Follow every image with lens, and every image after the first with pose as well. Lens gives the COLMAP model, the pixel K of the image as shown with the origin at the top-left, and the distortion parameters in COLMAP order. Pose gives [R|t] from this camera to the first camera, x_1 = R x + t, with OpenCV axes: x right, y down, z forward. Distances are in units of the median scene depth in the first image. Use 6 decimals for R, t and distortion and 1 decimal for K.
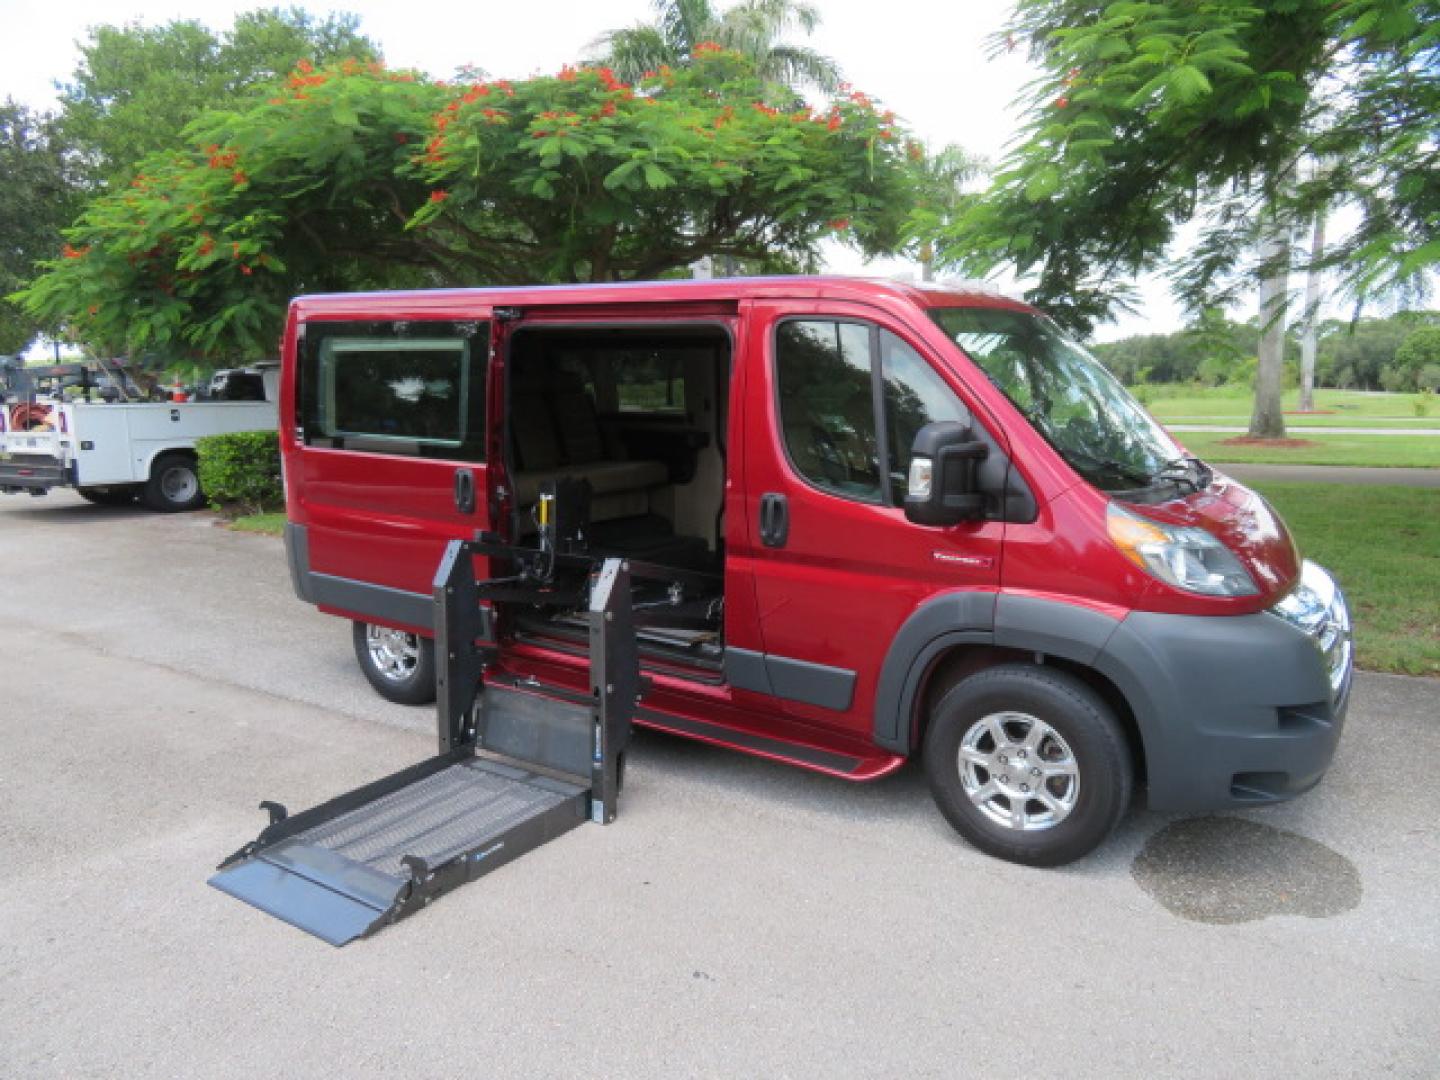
lens RADIAL K [[1030.9, 0, 719.1], [0, 1030.9, 531.2], [0, 0, 1]] dist [-0.012695, 0.006504]
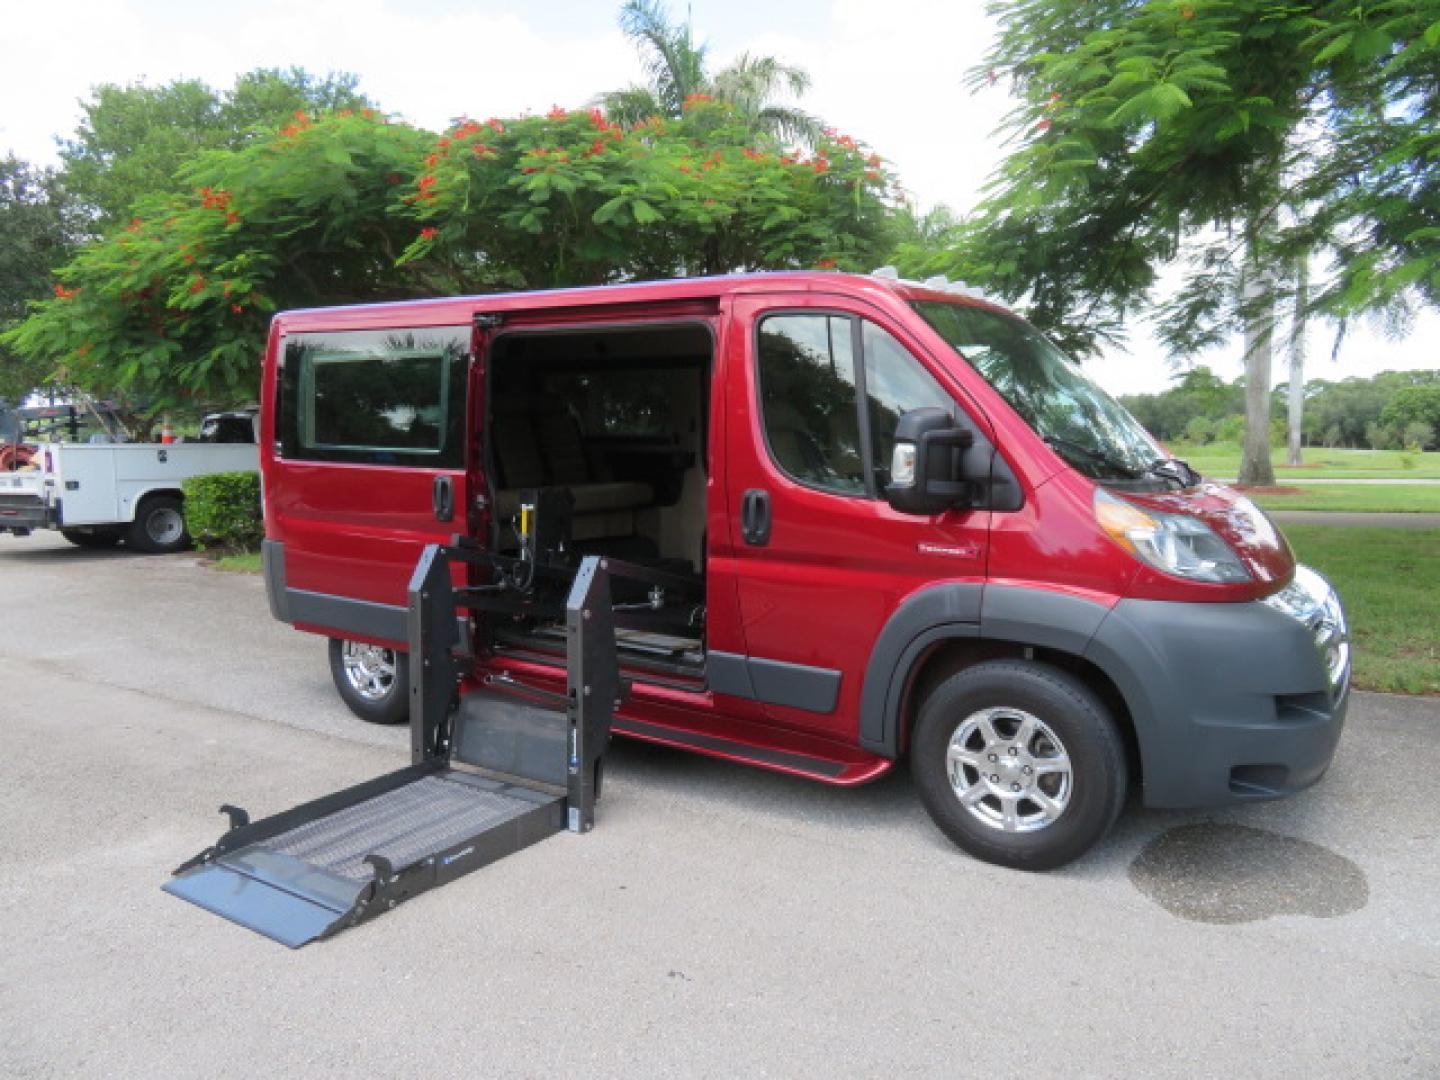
lens RADIAL K [[1030.9, 0, 718.0], [0, 1030.9, 531.3], [0, 0, 1]] dist [-0.012695, 0.006504]
pose [[0.999985, -0.000776, 0.005355, 0.010531], [0.001084, 0.998333, -0.057712, 0.052135], [-0.005301, 0.057717, 0.998319, 0.020853]]
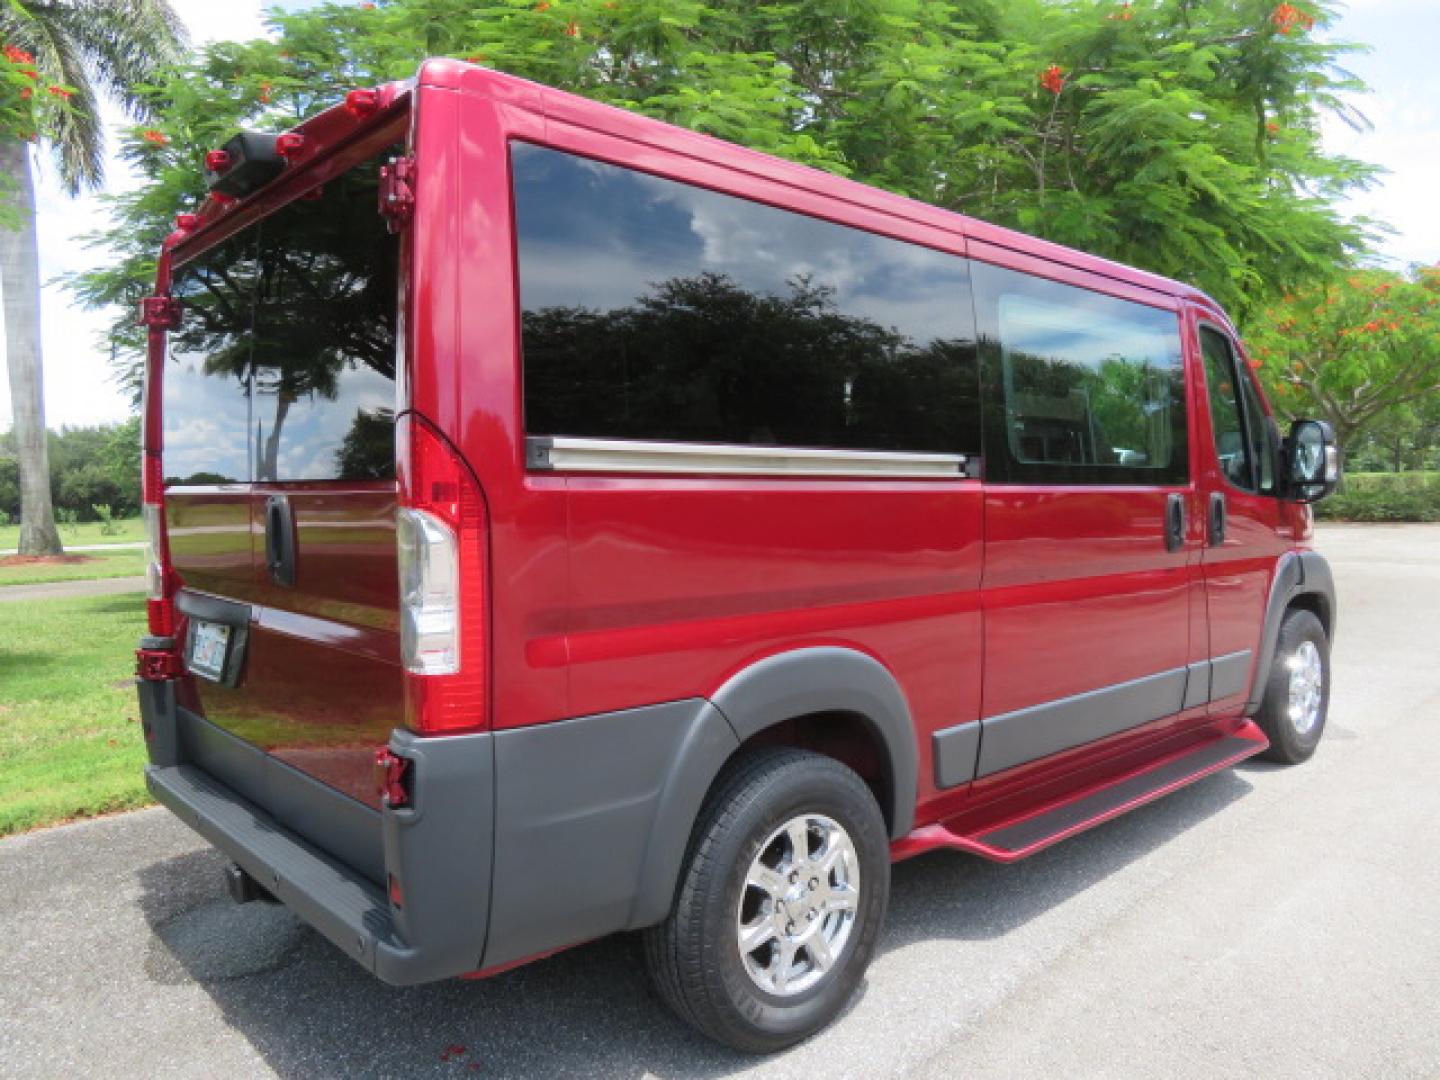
lens RADIAL K [[1030.9, 0, 718.6], [0, 1030.9, 541.3], [0, 0, 1]] dist [-0.012695, 0.006504]
pose [[0.234976, -0.052835, 0.970564, -0.910985], [0.171635, 0.985087, 0.012073, -0.075362], [-0.956728, 0.163746, 0.240540, 1.084874]]
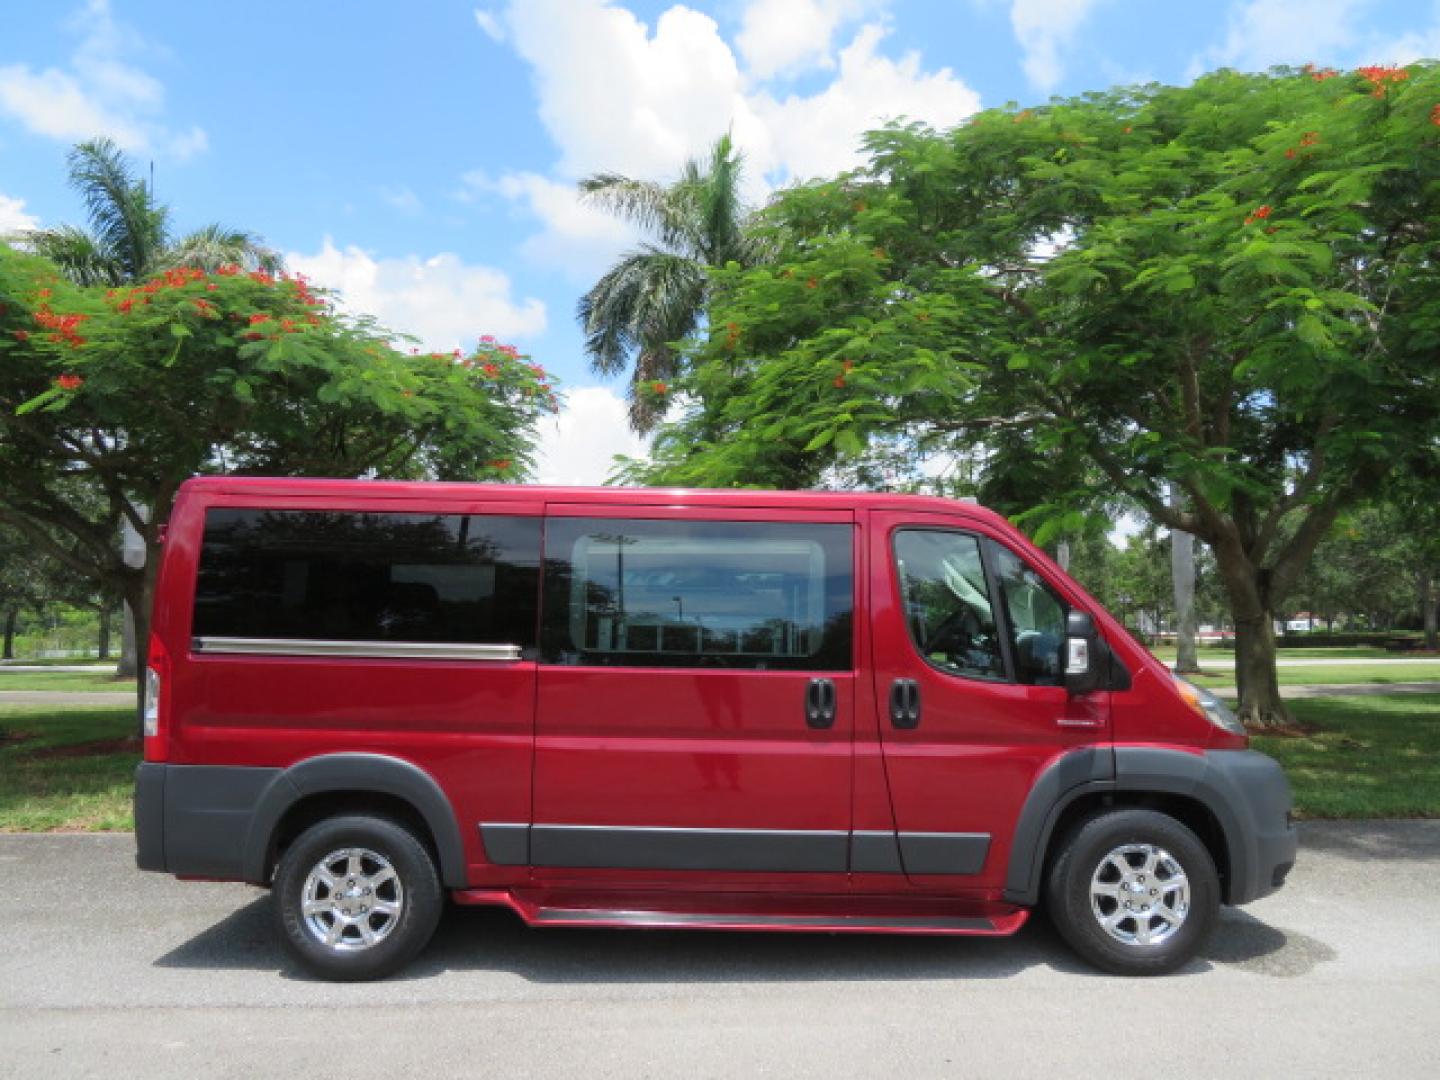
lens RADIAL K [[1030.9, 0, 724.4], [0, 1030.9, 539.9], [0, 0, 1]] dist [-0.012695, 0.006504]
pose [[0.823384, 0.052593, 0.565042, -0.656917], [0.082530, 0.974013, -0.210922, 0.031397], [-0.561451, 0.220303, 0.797646, 0.165775]]
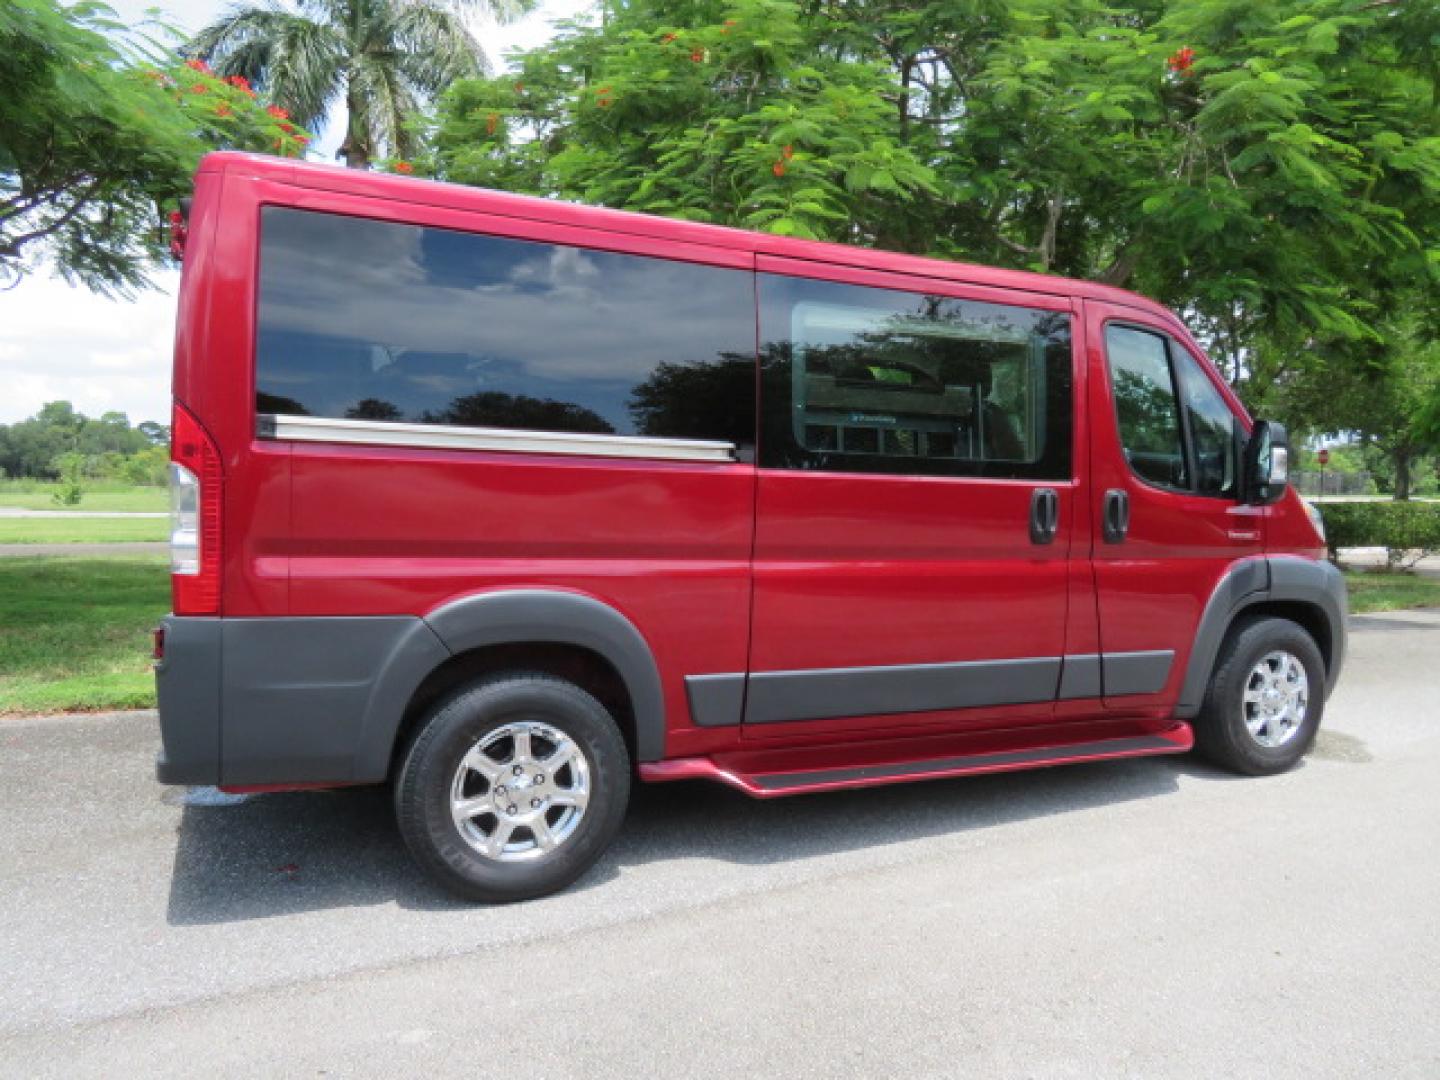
lens RADIAL K [[1030.9, 0, 715.9], [0, 1030.9, 533.1], [0, 0, 1]] dist [-0.012695, 0.006504]
pose [[0.515936, -0.034994, 0.855912, -0.898417], [0.115695, 0.992857, -0.029146, -0.008950], [-0.848778, 0.114062, 0.516299, 0.719726]]
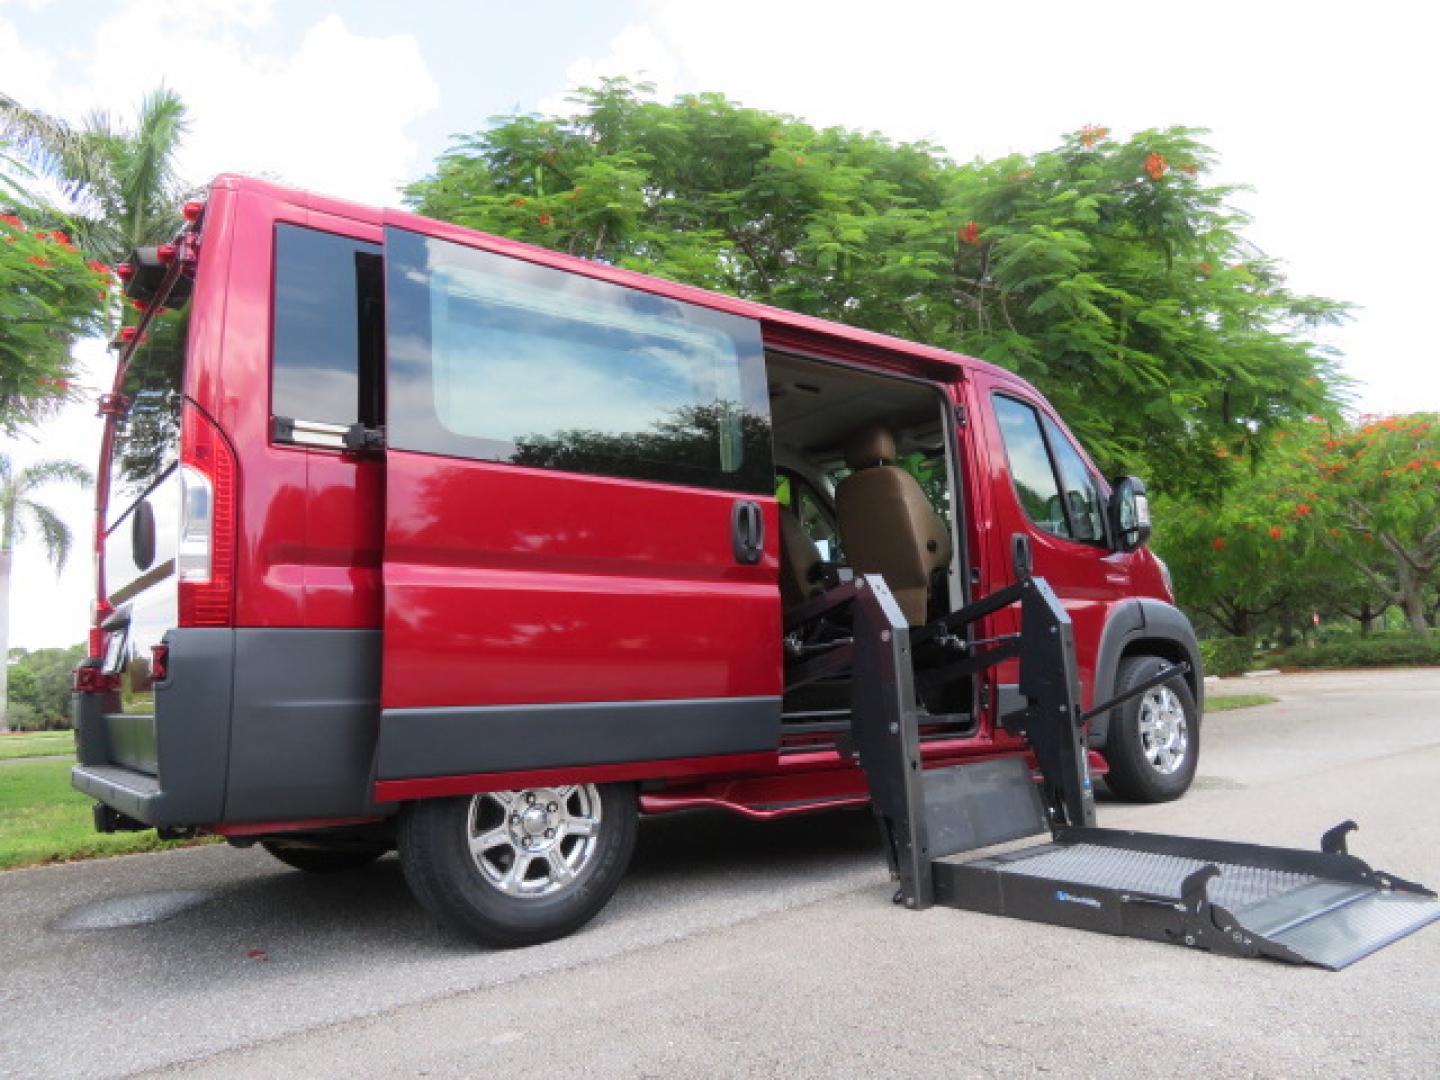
lens RADIAL K [[1030.9, 0, 720.2], [0, 1030.9, 533.5], [0, 0, 1]] dist [-0.012695, 0.006504]
pose [[0.320419, 0.120402, 0.939593, -0.982022], [0.195845, 0.962040, -0.190065, 0.099188], [-0.926810, 0.244915, 0.284676, 0.866512]]
